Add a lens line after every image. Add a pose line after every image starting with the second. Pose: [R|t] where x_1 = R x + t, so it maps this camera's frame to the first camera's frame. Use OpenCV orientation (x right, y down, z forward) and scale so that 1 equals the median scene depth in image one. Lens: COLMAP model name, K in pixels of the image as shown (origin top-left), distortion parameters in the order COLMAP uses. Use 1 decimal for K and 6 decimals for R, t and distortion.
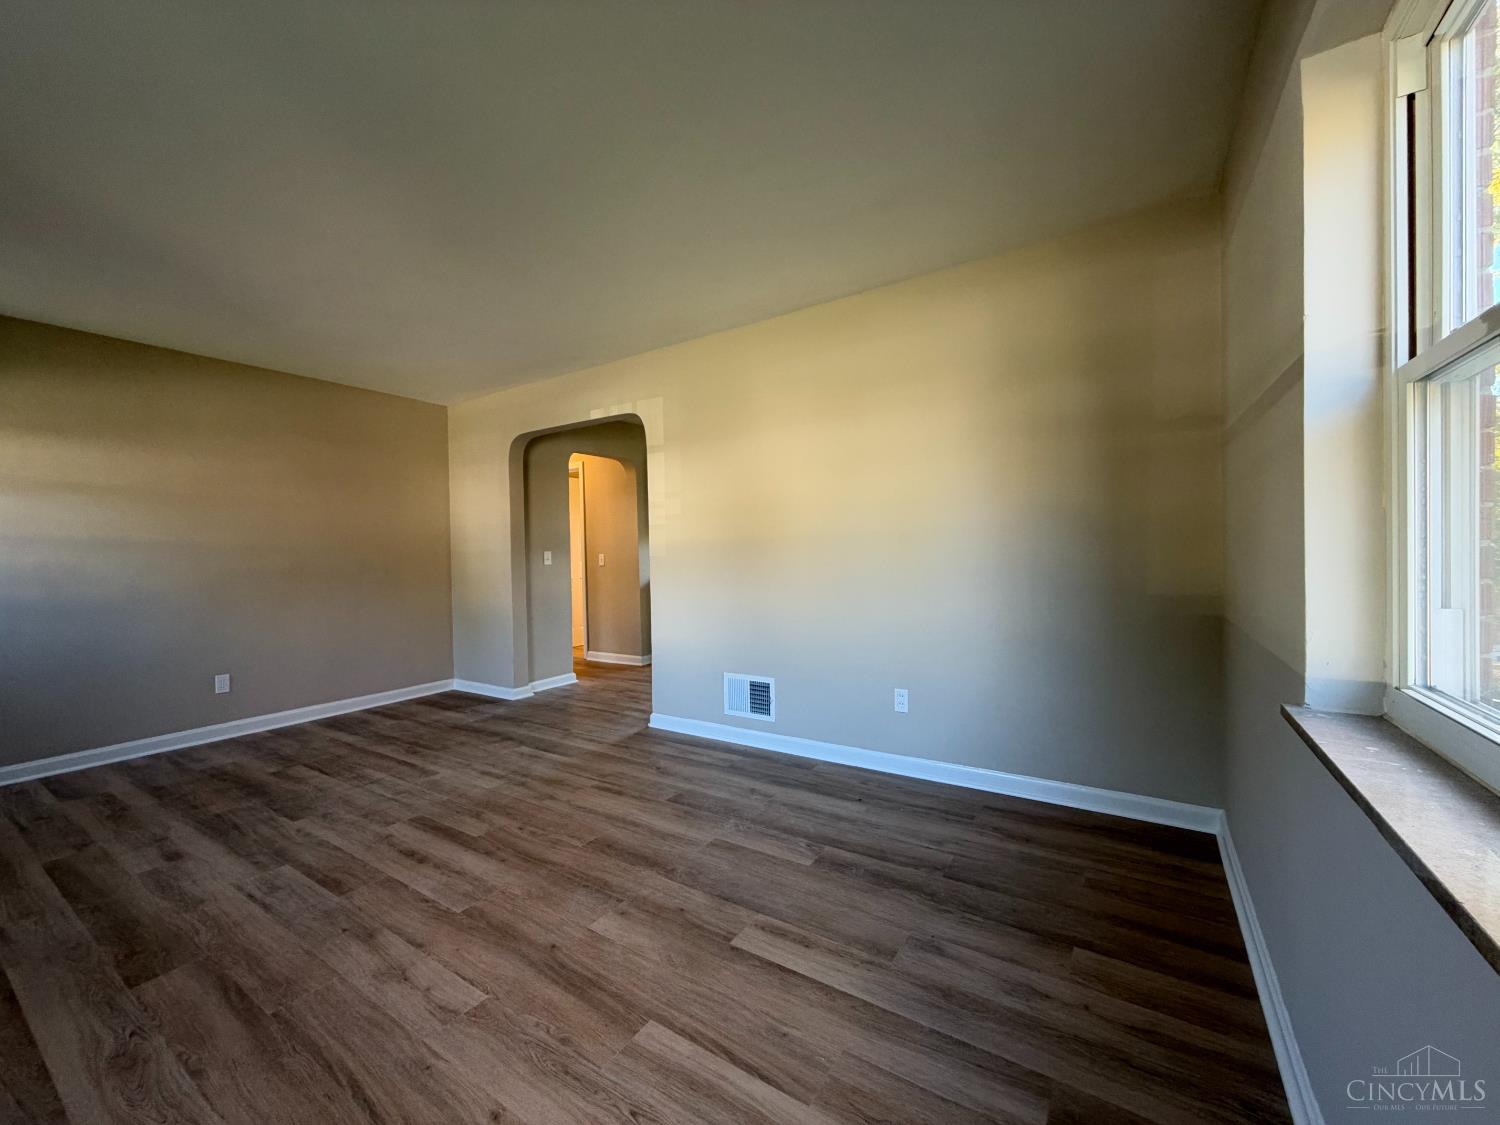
lens RADIAL K [[595.7, 0, 750.0], [0, 595.7, 562.5], [0, 0, 1]] dist [-0.000280, 0.000265]
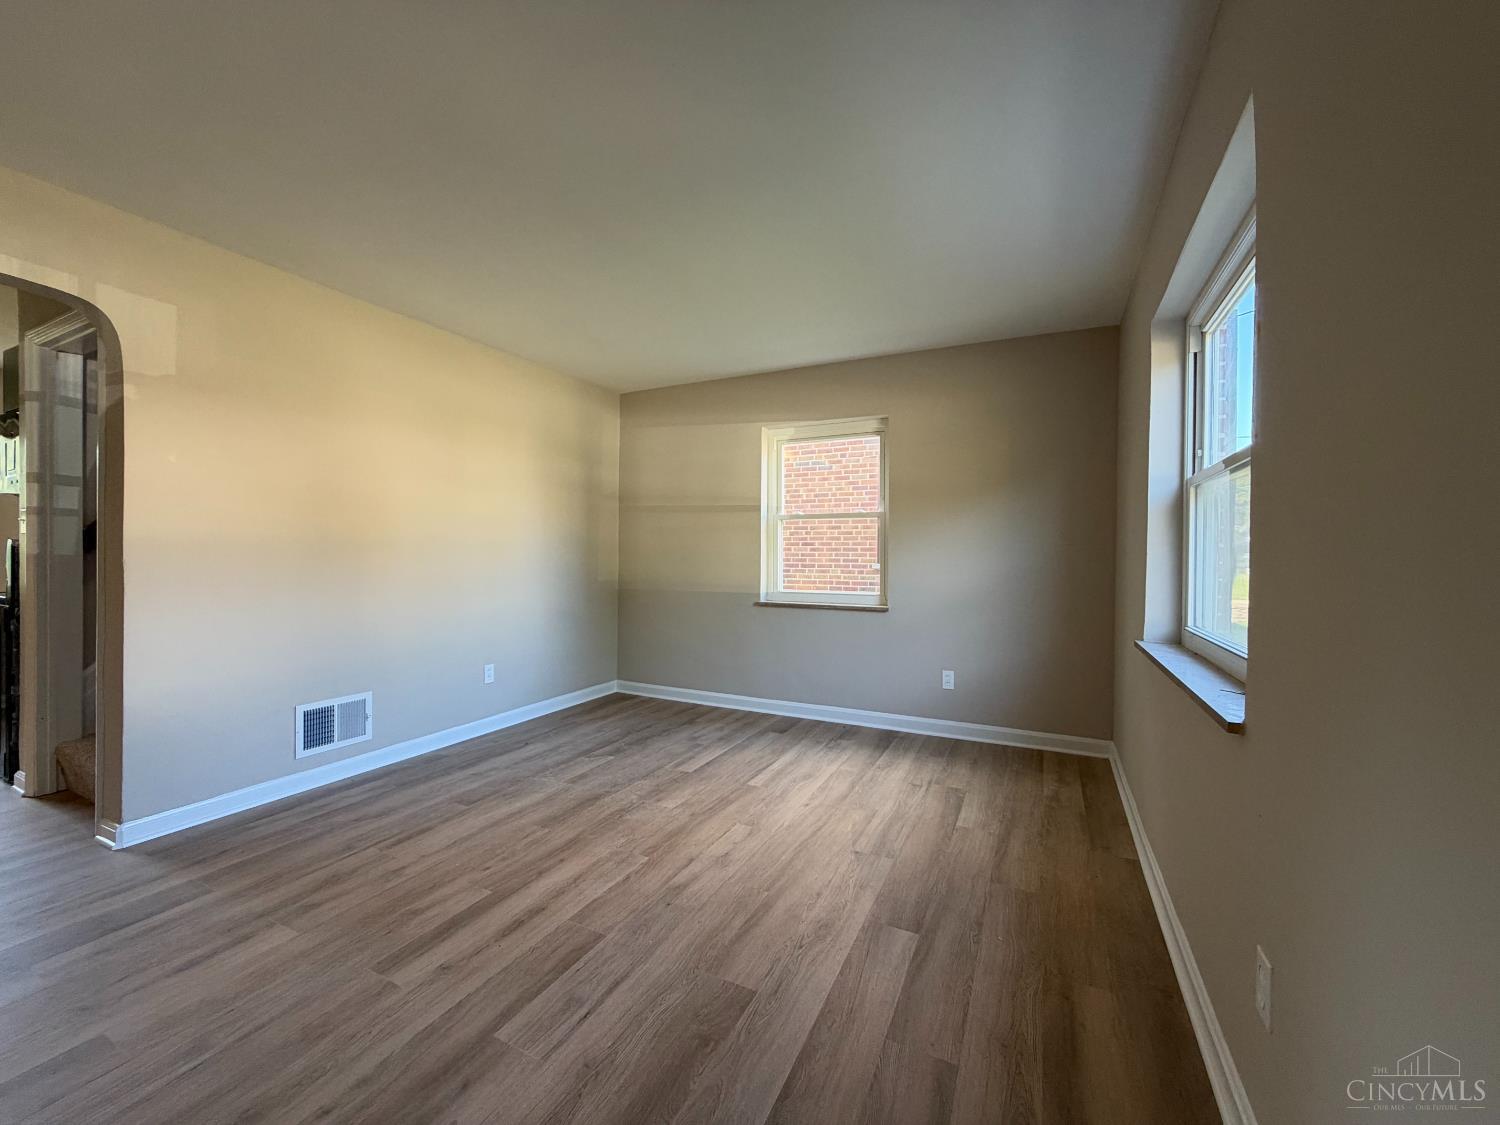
lens RADIAL K [[595.7, 0, 750.0], [0, 595.7, 562.5], [0, 0, 1]] dist [-0.000280, 0.000265]
pose [[-0.118556, 0.007864, 0.992916, -1.335674], [0.013934, 0.999883, -0.006255, 0.013624], [-0.992850, 0.013093, -0.118652, 0.741787]]
